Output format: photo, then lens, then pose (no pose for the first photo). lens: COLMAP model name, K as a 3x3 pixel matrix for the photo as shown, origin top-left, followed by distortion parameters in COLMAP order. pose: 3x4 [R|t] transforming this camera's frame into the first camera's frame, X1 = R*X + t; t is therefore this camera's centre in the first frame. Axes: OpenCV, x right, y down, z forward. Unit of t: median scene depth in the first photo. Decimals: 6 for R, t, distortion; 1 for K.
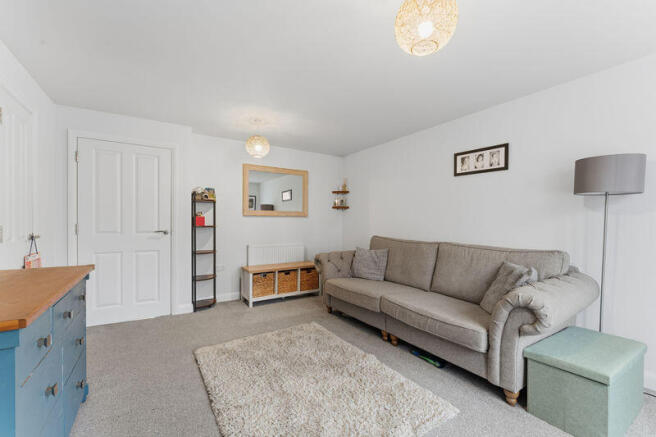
lens RADIAL K [[275.4, 0, 328.0], [0, 275.4, 218.5], [0, 0, 1]] dist [0.000223, -0.000003]
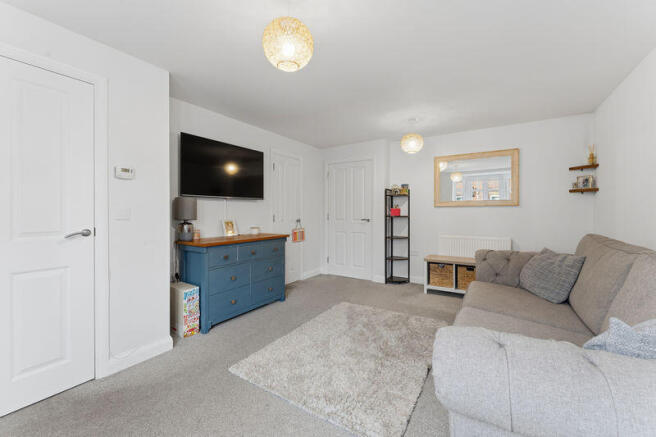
lens RADIAL K [[266.7, 0, 327.1], [0, 266.7, 211.2], [0, 0, 1]] dist [-0.000284, -0.000114]
pose [[0.418644, -0.007149, -0.908122, 0.528428], [0.015261, 0.999883, -0.000837, 0.001883], [0.908022, -0.013508, 0.418704, 0.242421]]
